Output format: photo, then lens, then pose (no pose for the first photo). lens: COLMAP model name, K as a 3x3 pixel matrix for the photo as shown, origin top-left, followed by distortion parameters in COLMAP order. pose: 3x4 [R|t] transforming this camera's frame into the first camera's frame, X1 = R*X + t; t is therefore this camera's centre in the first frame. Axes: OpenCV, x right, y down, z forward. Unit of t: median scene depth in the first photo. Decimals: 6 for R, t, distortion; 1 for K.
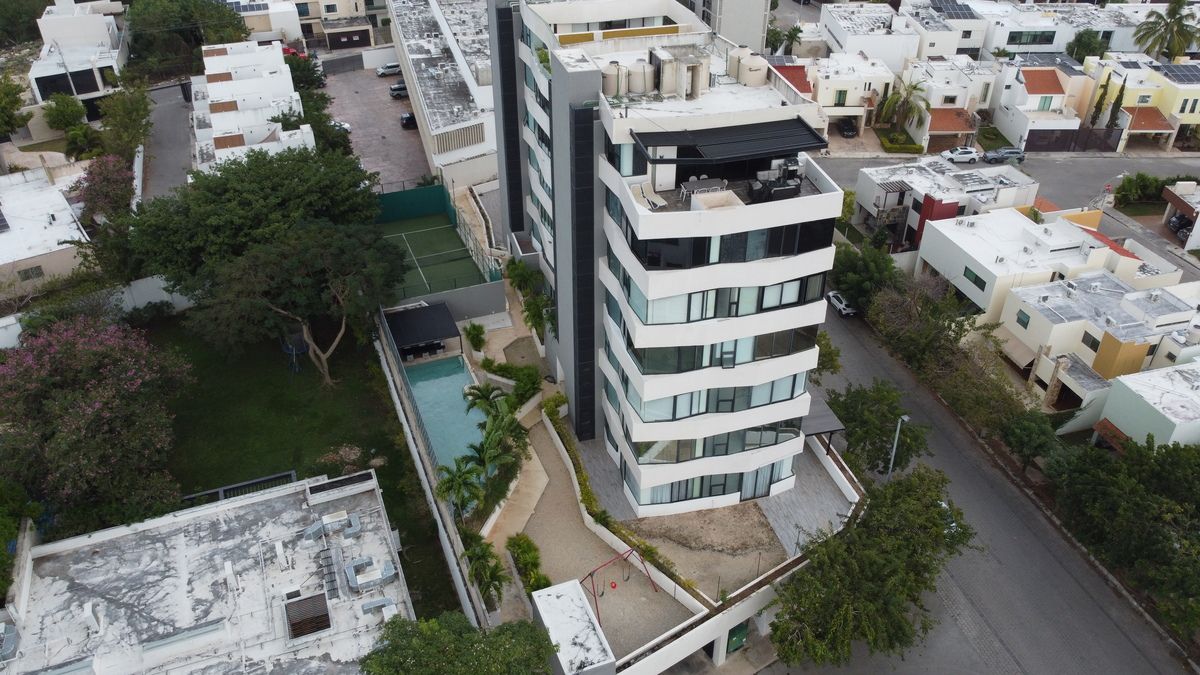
lens RADIAL K [[908.6, 0, 600.0], [0, 908.6, 337.5], [0, 0, 1]] dist [0.001191, 0.002686]
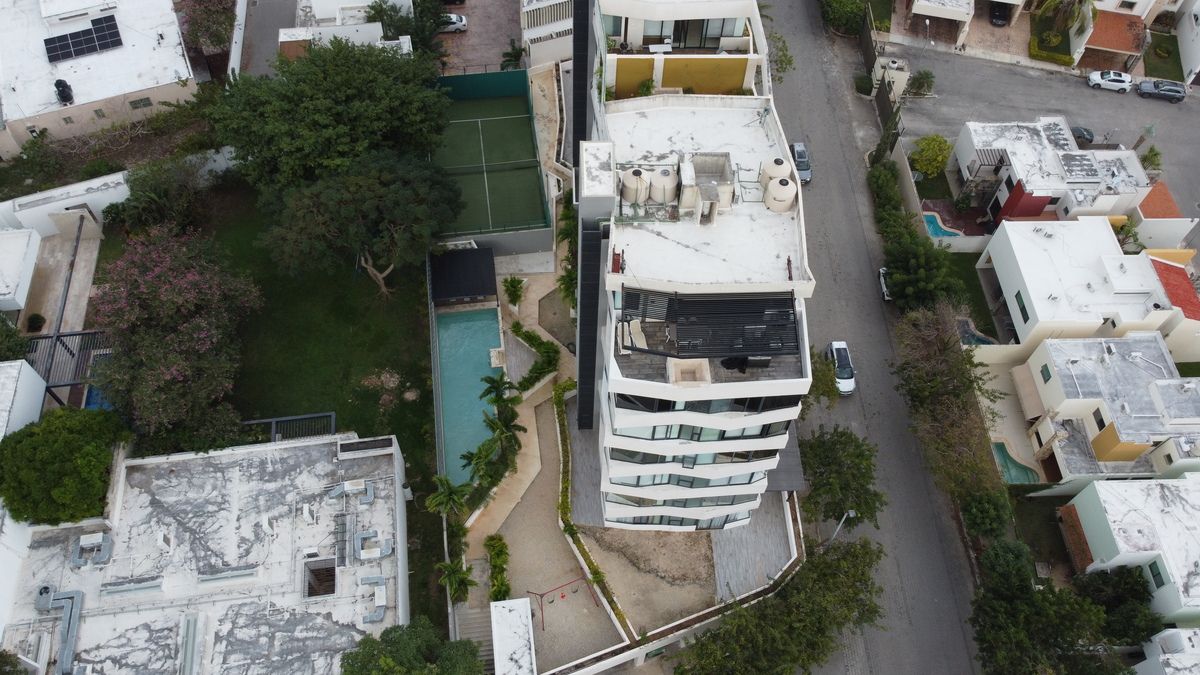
lens RADIAL K [[908.6, 0, 600.0], [0, 908.6, 337.5], [0, 0, 1]] dist [0.001191, 0.002686]
pose [[0.972813, 0.207175, -0.103505, 0.114781], [-0.152648, 0.909708, 0.386173, -0.509823], [0.174165, -0.359874, 0.916601, 0.014537]]
